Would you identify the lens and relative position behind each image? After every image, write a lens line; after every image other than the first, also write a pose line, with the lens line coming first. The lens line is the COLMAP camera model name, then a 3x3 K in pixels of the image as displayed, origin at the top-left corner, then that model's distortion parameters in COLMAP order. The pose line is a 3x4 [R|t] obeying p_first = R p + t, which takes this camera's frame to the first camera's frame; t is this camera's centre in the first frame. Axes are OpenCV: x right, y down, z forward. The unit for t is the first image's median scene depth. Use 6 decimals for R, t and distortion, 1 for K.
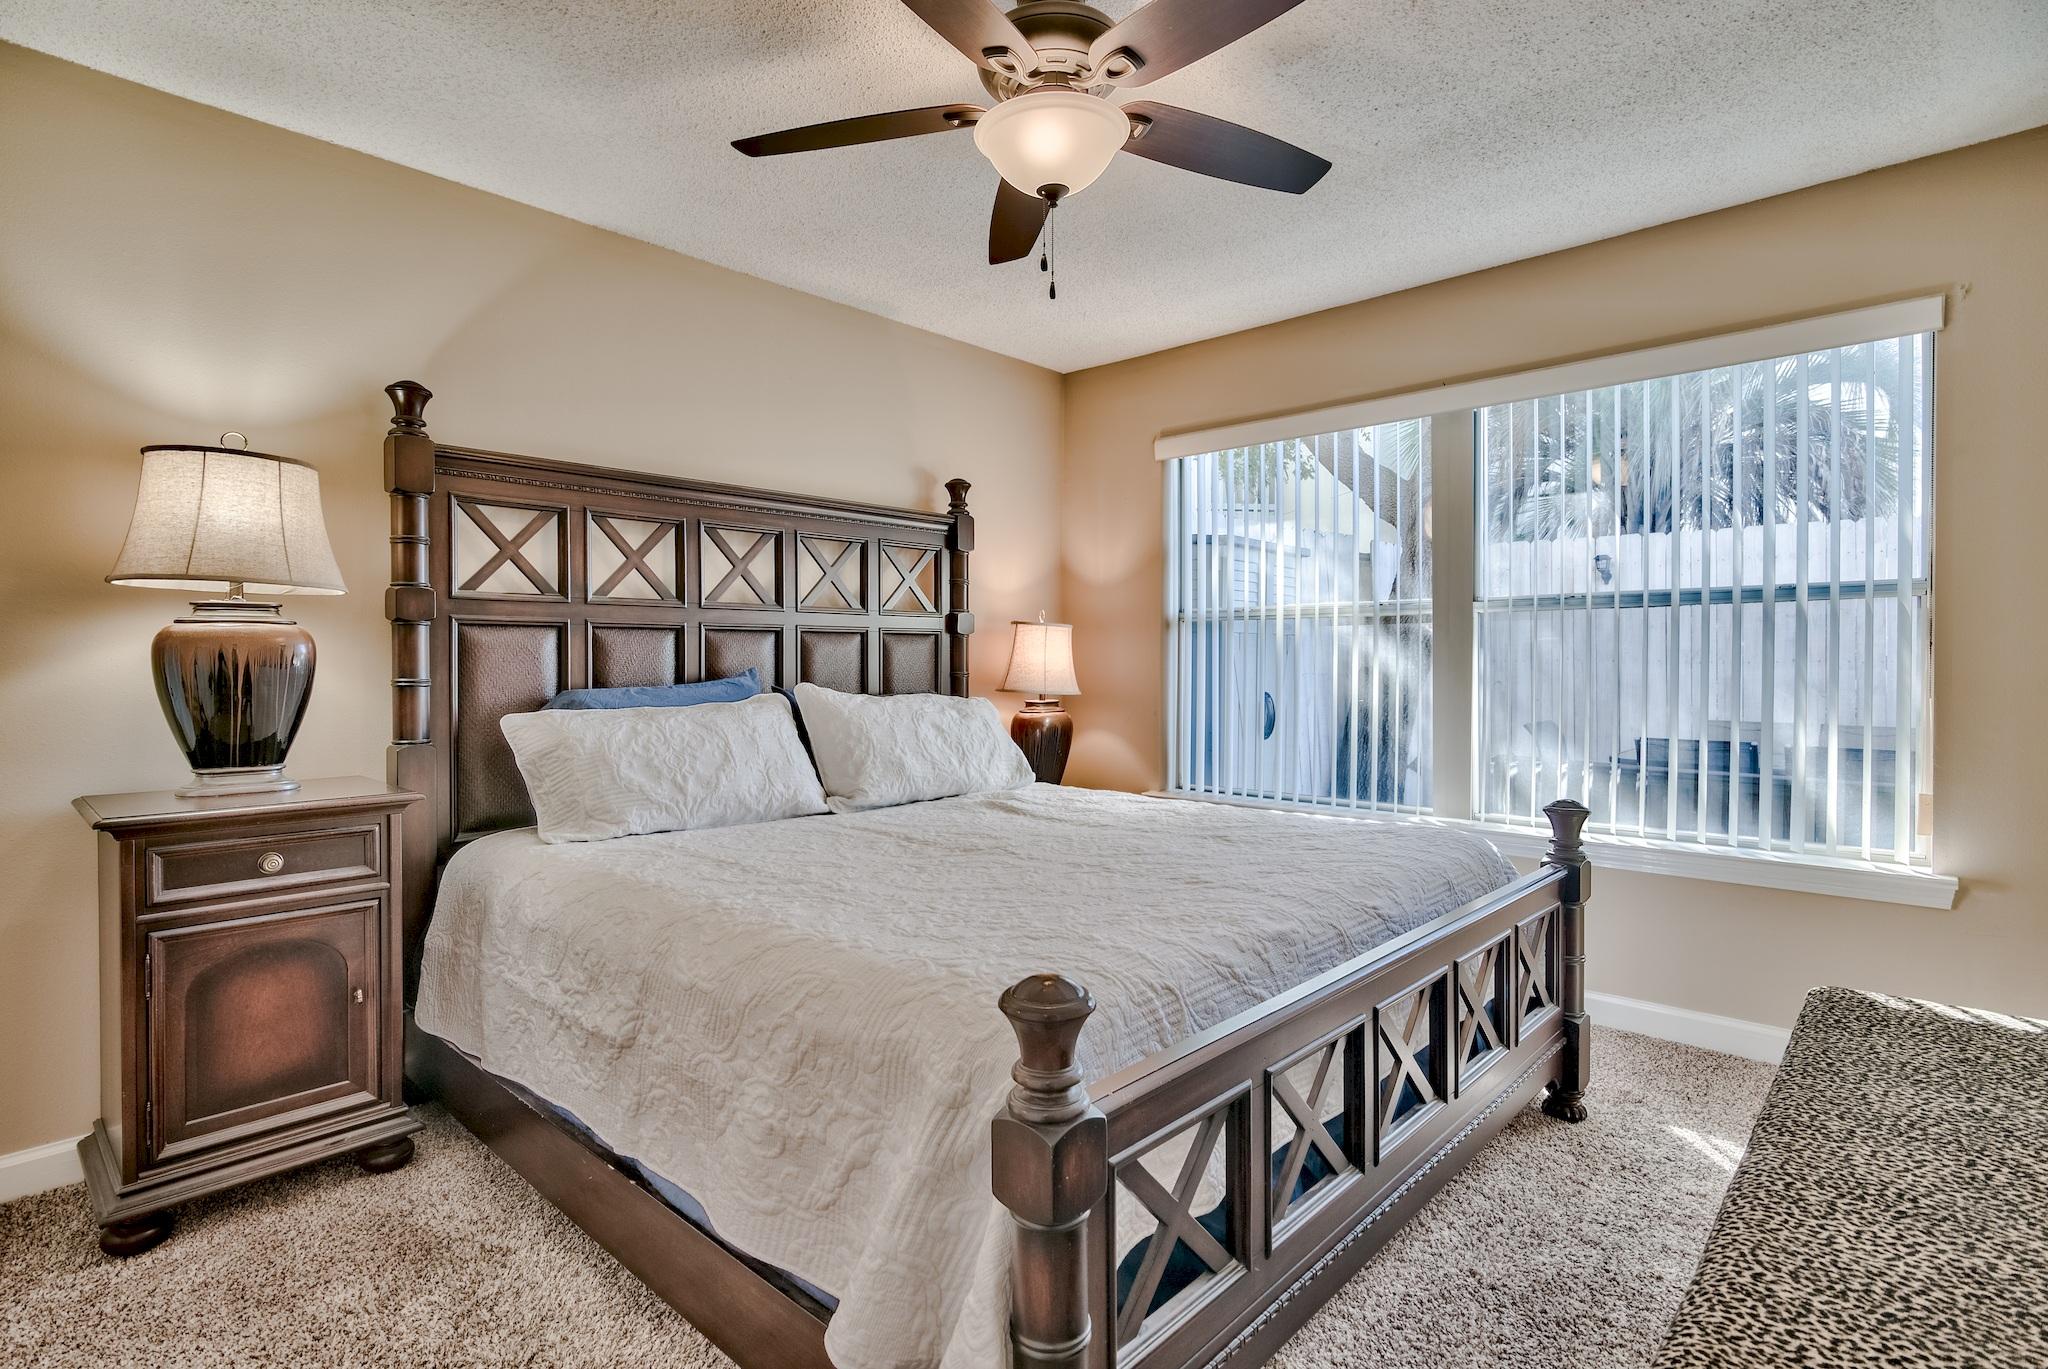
lens RADIAL K [[1005.2, 0, 1007.4], [0, 1005.2, 677.4], [0, 0, 1]] dist [-0.000898, 0.000087]
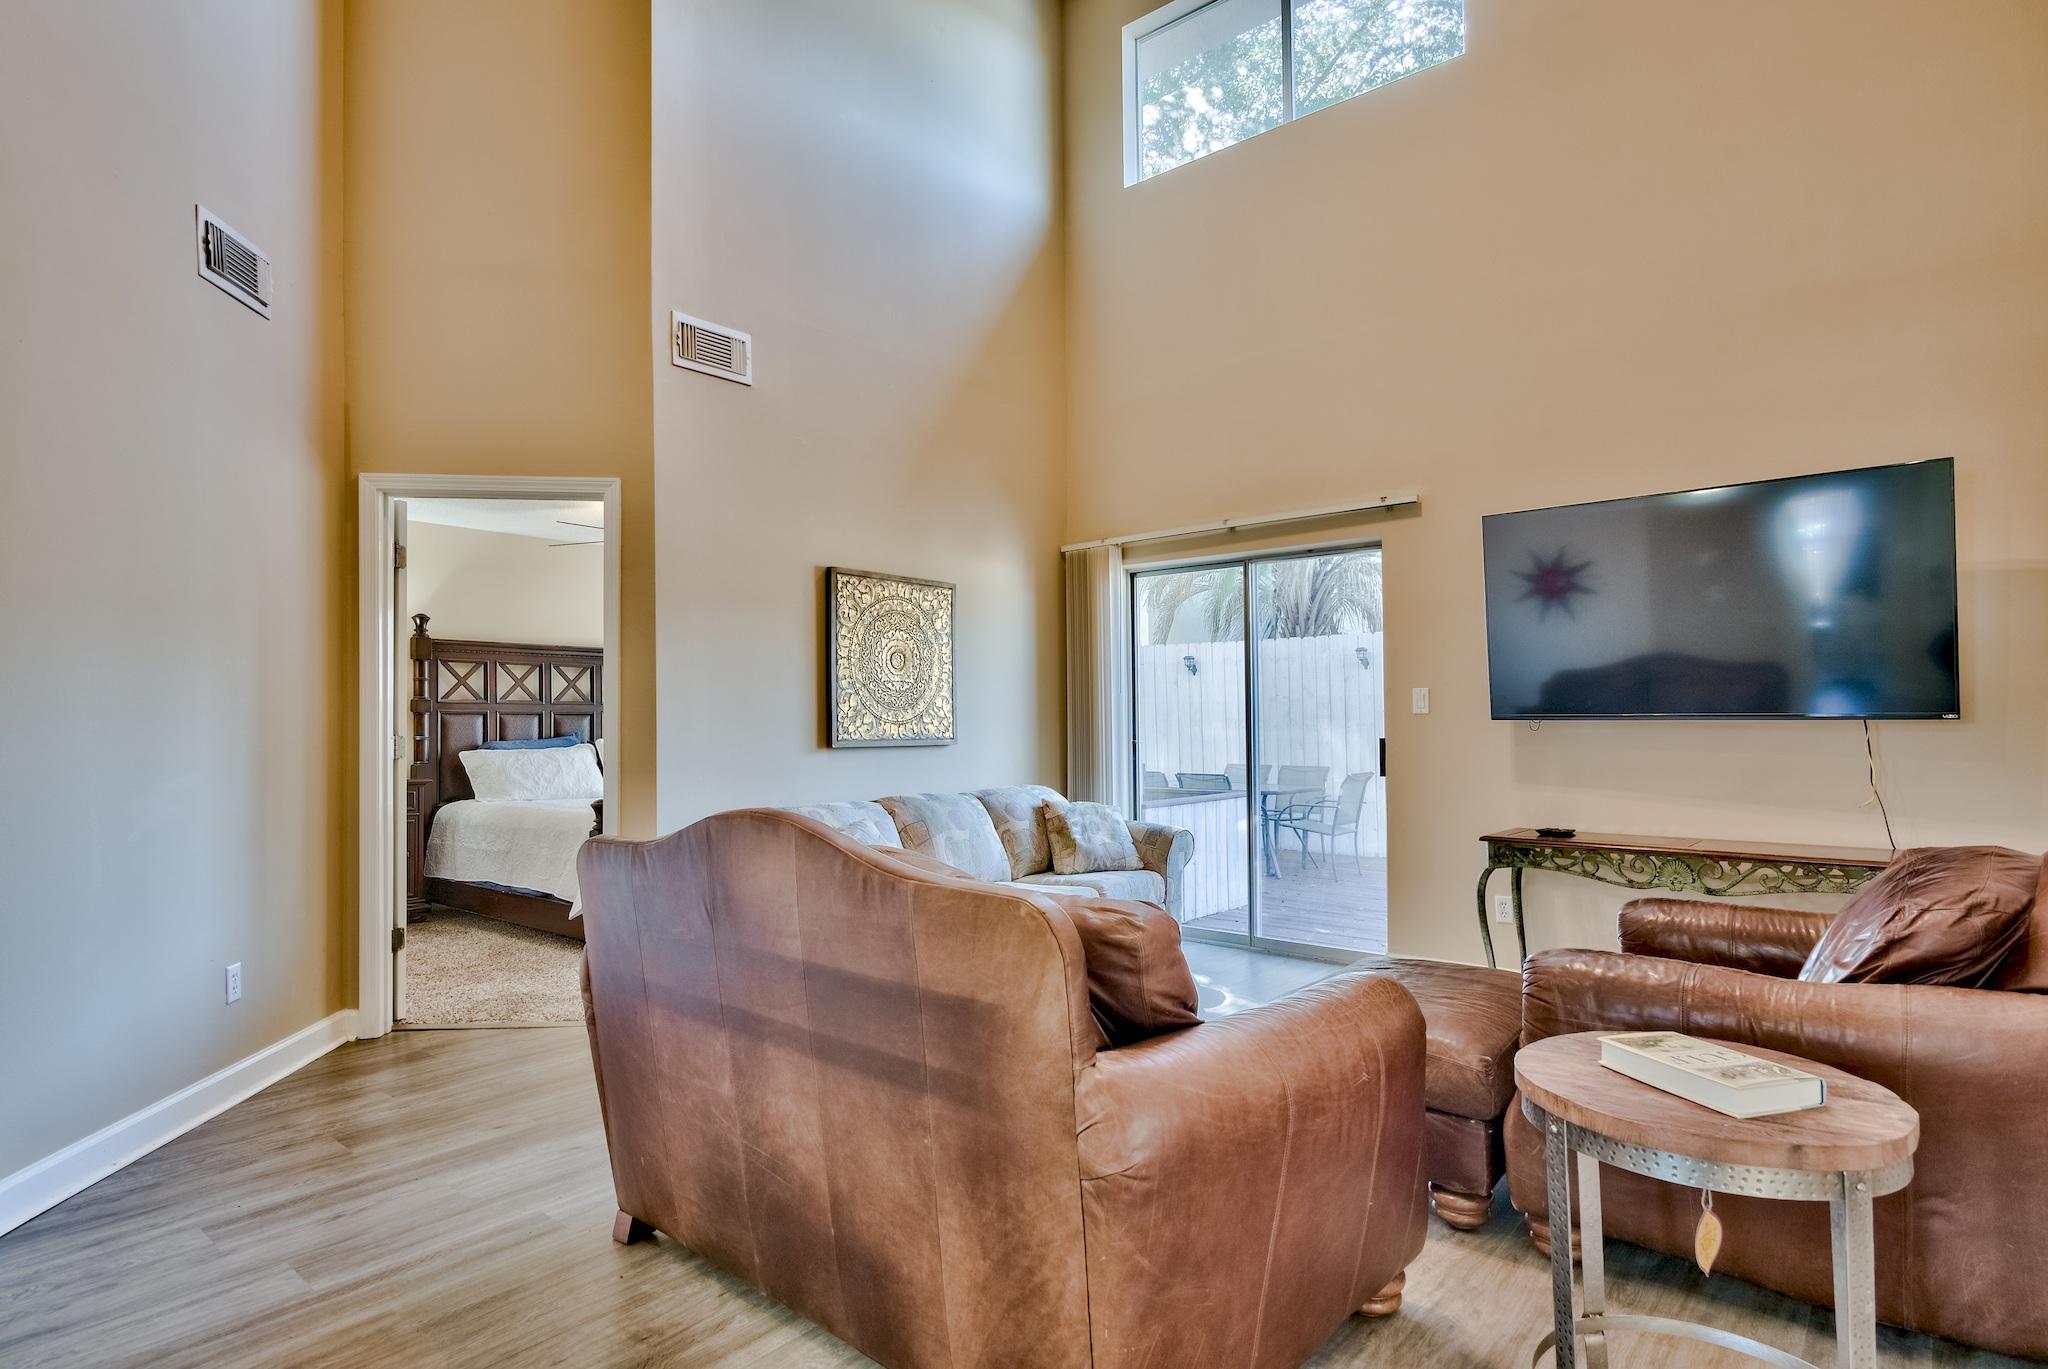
lens RADIAL K [[1093.6, 0, 1035.7], [0, 1093.6, 730.3], [0, 0, 1]] dist [0.007456, 0.000397]
pose [[0.998434, -0.002283, 0.055894, 0.684081], [0.002906, 0.999935, -0.011065, 0.018791], [-0.055865, 0.011210, 0.998375, -1.596858]]
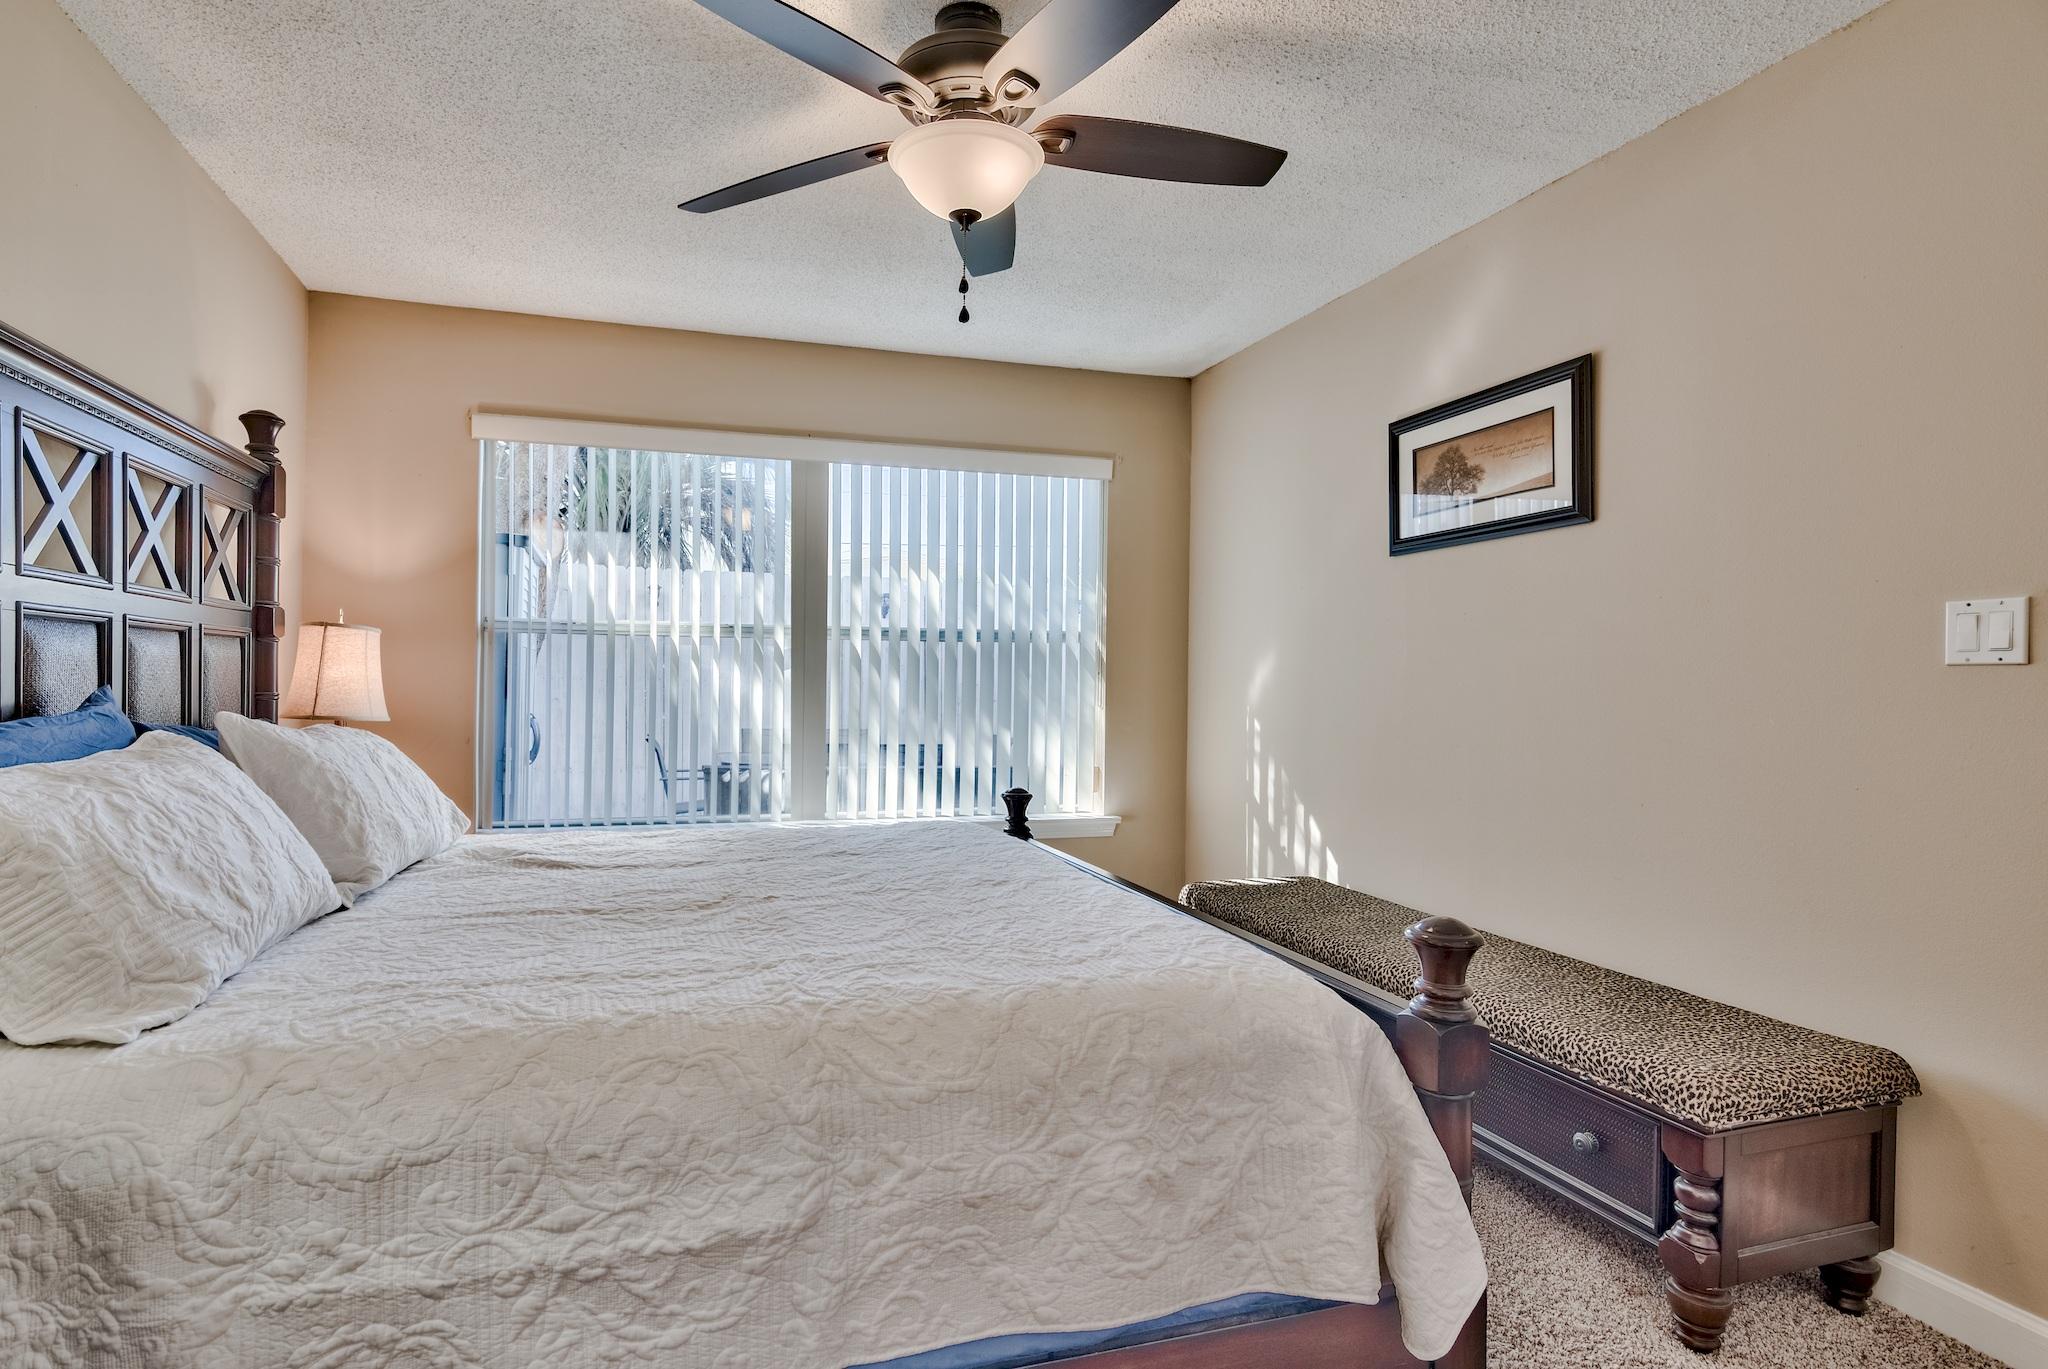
lens RADIAL K [[1005.2, 0, 1016.0], [0, 1005.2, 679.2], [0, 0, 1]] dist [-0.000898, 0.000087]
pose [[0.504875, 0.008551, 0.863150, -0.606331], [0.003030, 0.999927, -0.011678, -0.006817], [-0.863187, 0.008511, 0.504812, 0.337697]]
